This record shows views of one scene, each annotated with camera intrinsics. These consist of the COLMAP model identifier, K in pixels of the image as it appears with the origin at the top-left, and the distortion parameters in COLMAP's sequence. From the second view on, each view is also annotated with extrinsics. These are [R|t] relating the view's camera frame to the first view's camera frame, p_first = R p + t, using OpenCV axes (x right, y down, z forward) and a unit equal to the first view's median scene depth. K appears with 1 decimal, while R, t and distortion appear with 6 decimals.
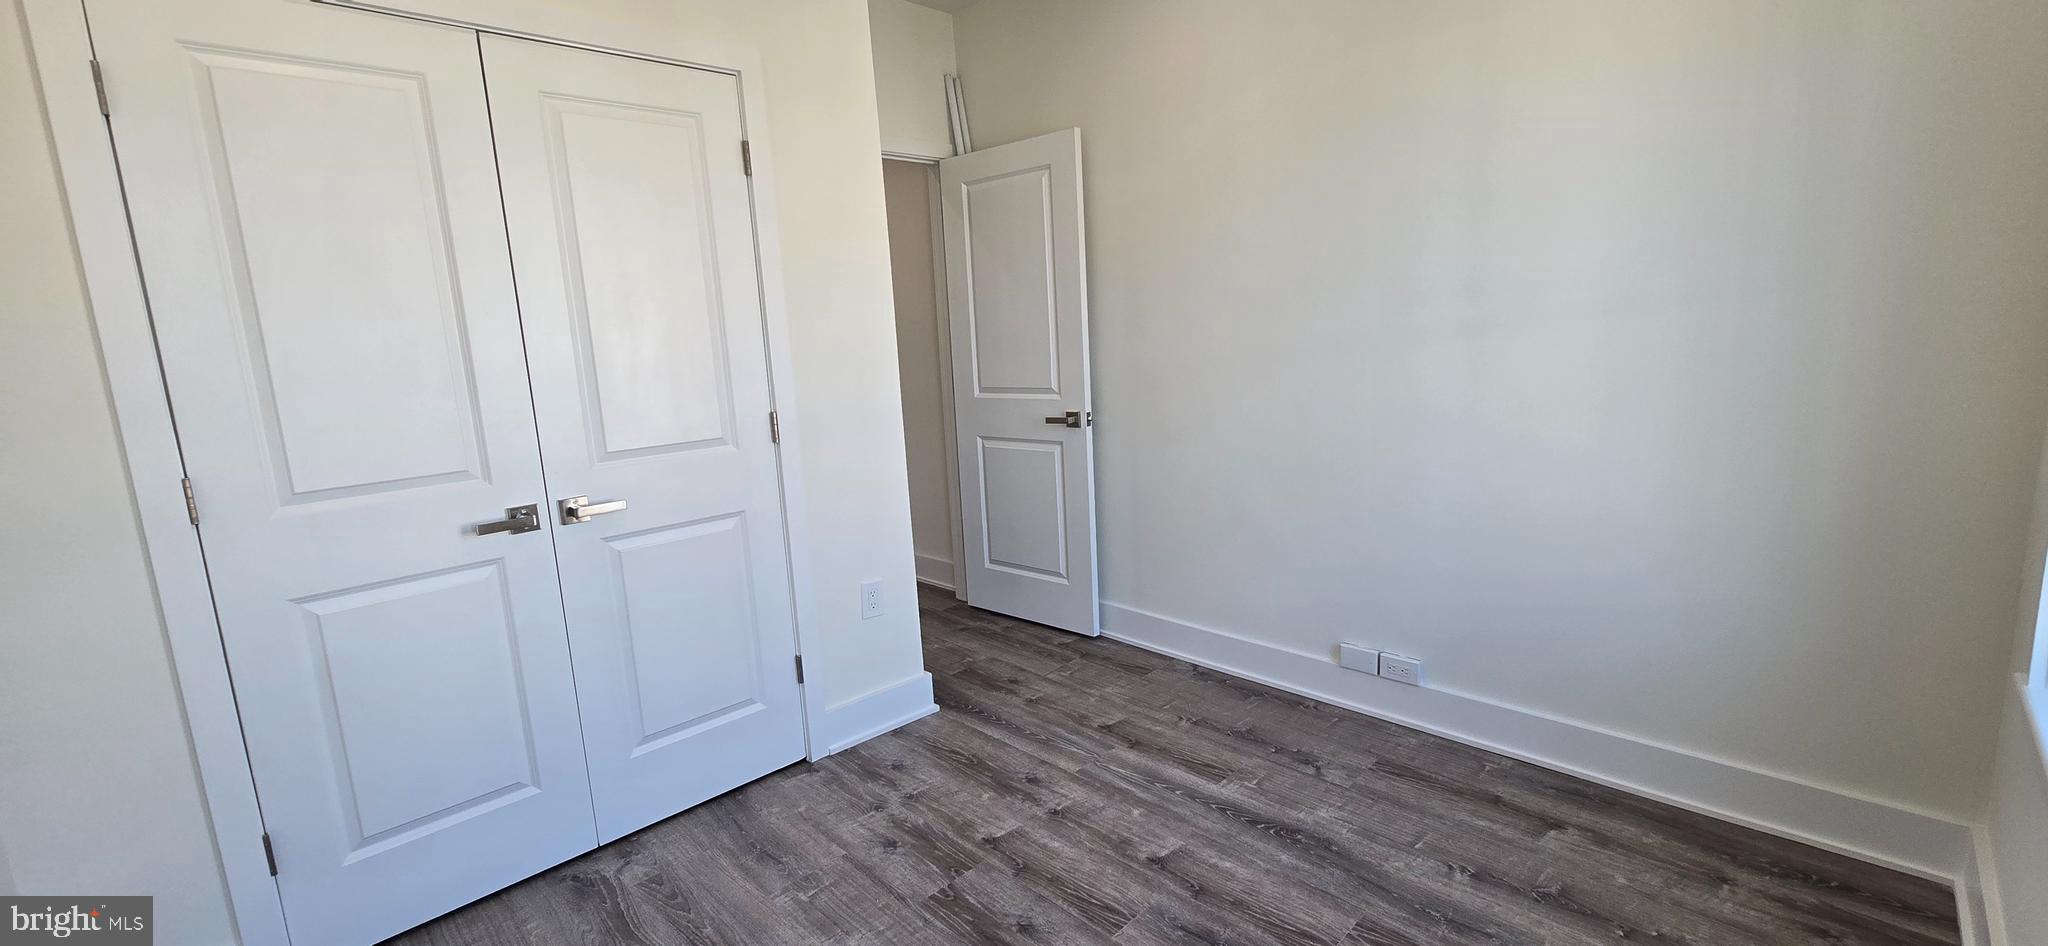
lens RADIAL K [[833.1, 0, 1033.1], [0, 833.1, 466.4], [0, 0, 1]] dist [-0.000296, -0.000720]
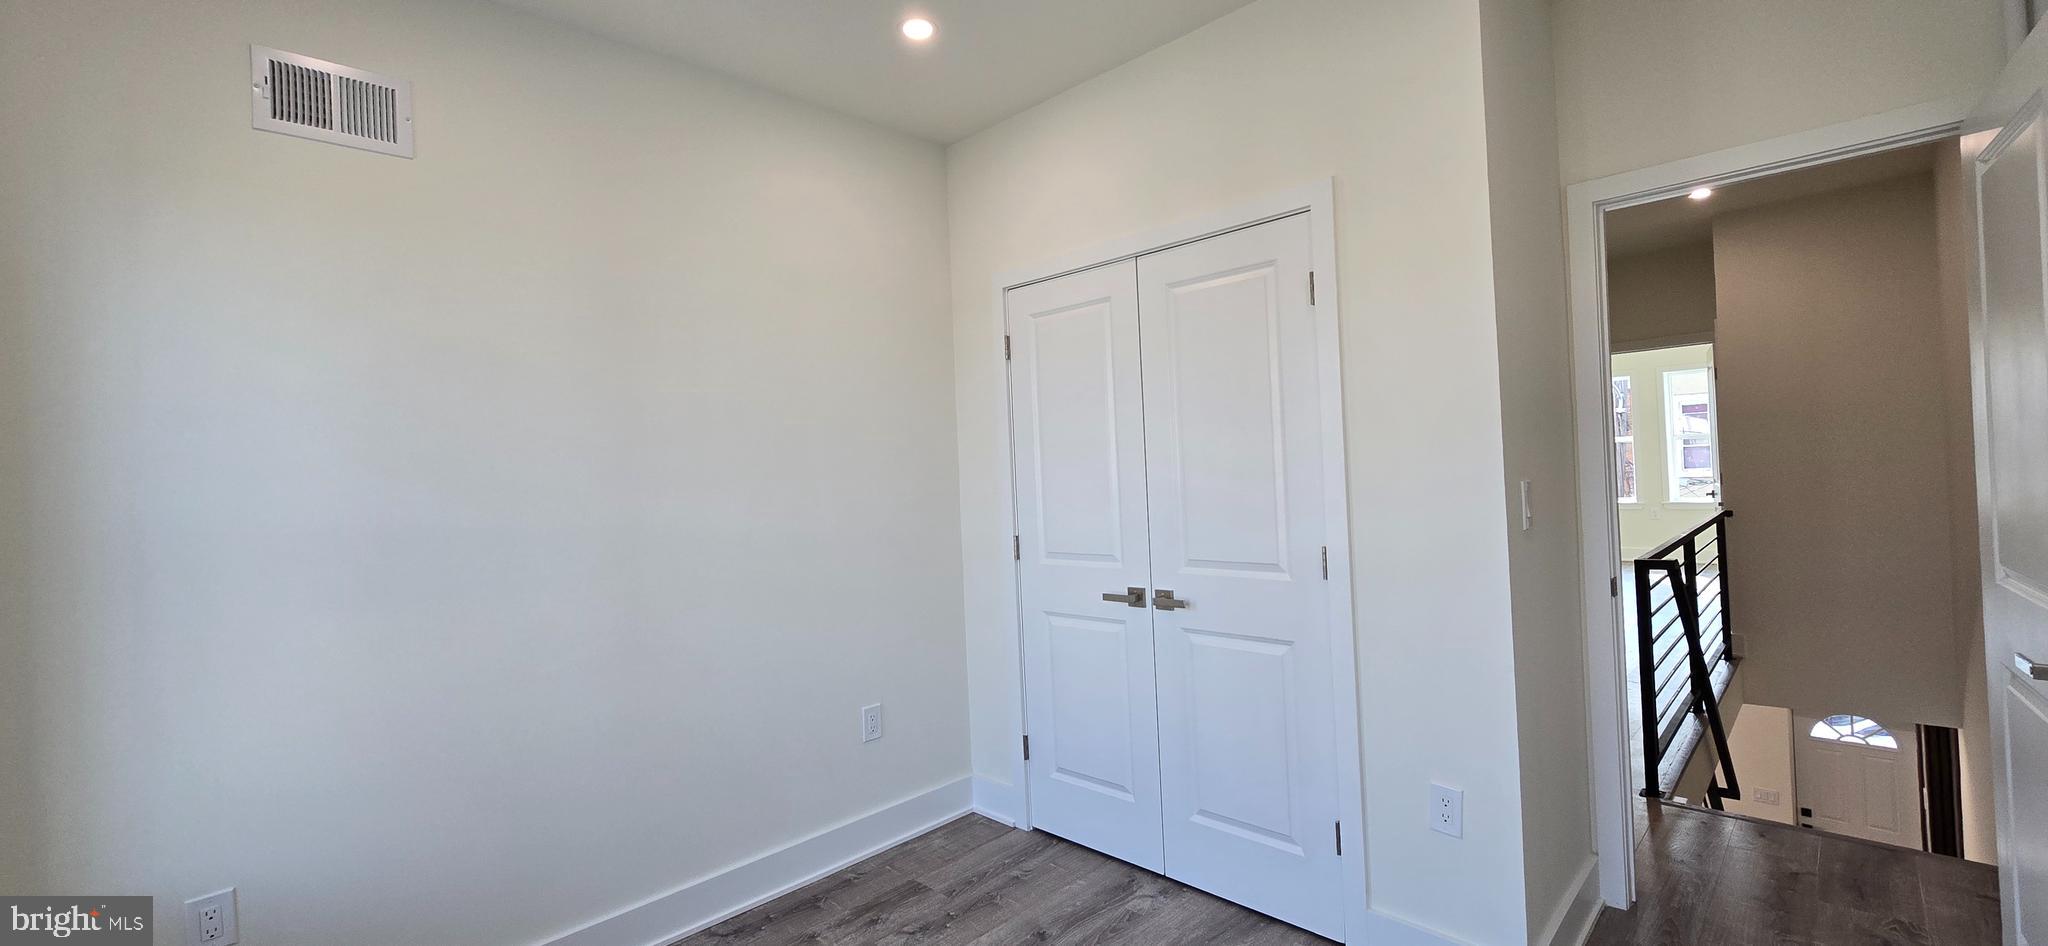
lens RADIAL K [[833.1, 0, 1033.1], [0, 833.1, 466.4], [0, 0, 1]] dist [-0.000296, -0.000720]
pose [[0.016942, 0.044030, -0.998887, 0.665863], [-0.121691, 0.991694, 0.041649, -0.166768], [0.992423, 0.120850, 0.022159, 0.696793]]
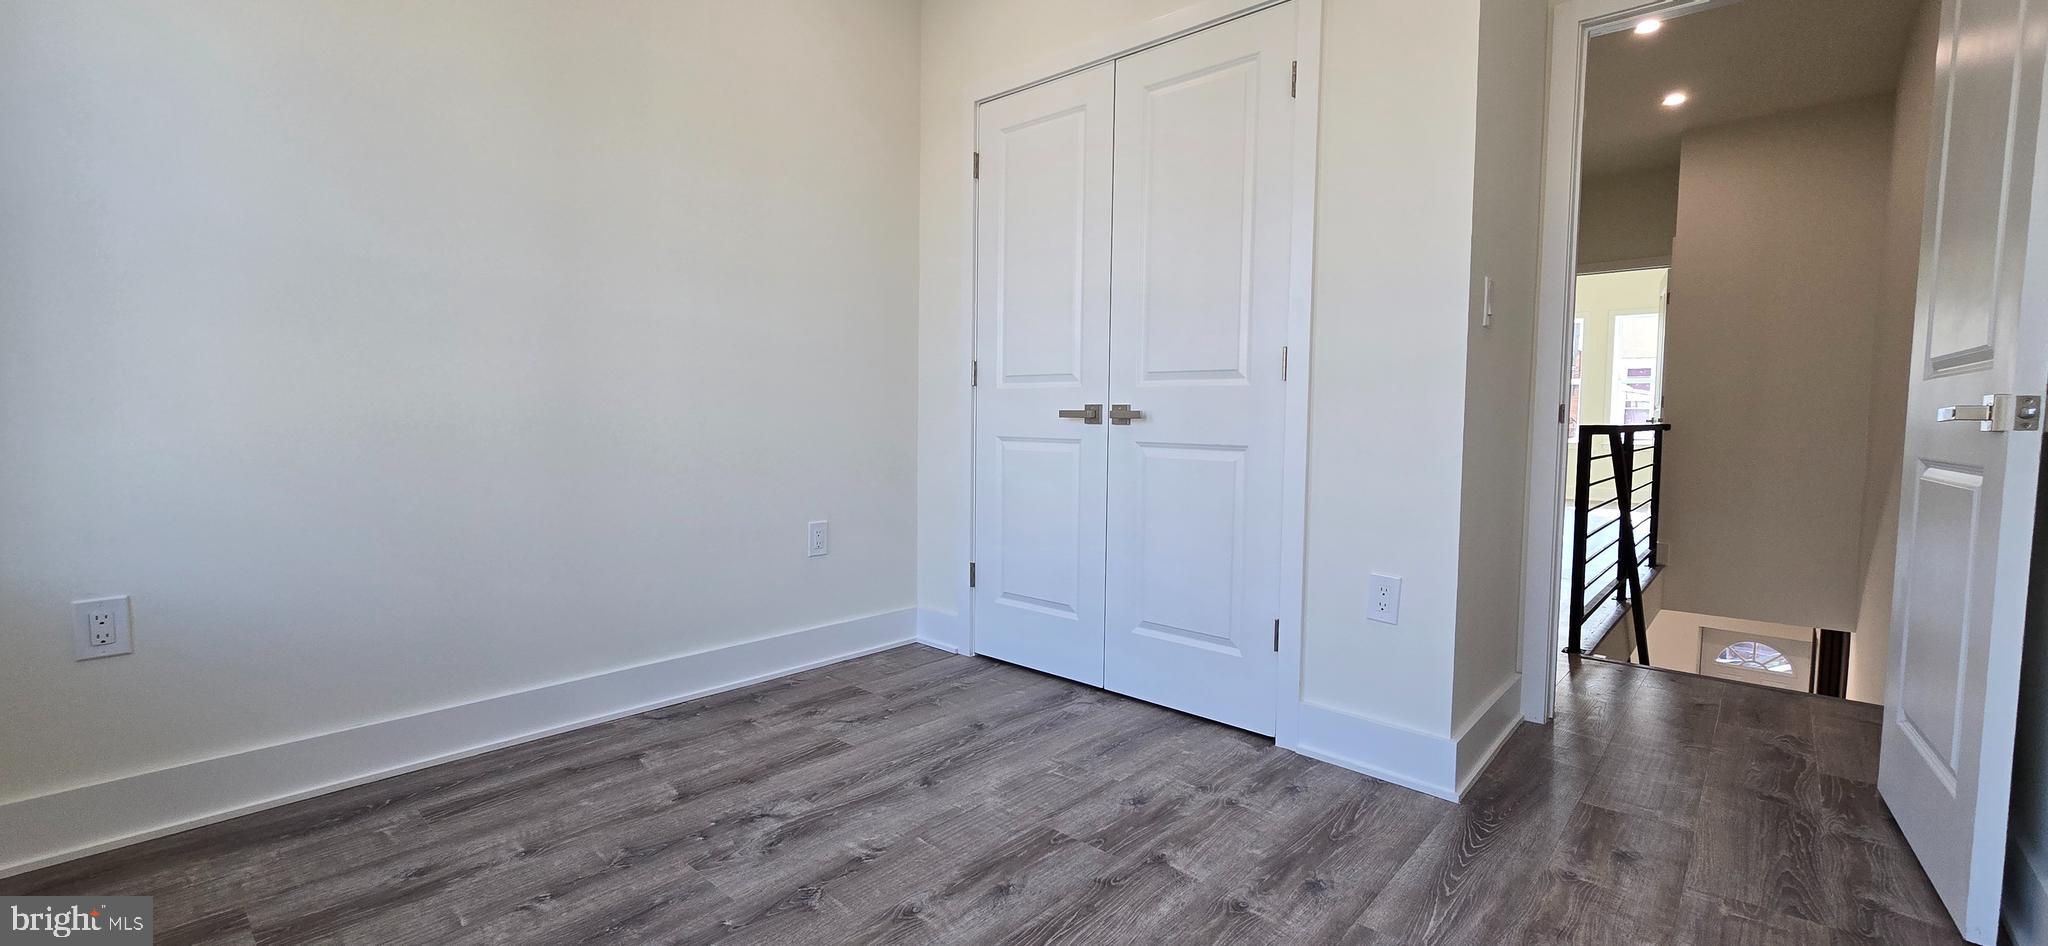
lens RADIAL K [[833.1, 0, 1033.1], [0, 833.1, 466.4], [0, 0, 1]] dist [-0.000296, -0.000720]
pose [[0.061731, 0.112757, -0.991703, 0.658818], [-0.181012, 0.978386, 0.099975, 0.026185], [0.981542, 0.173339, 0.080807, 0.727794]]
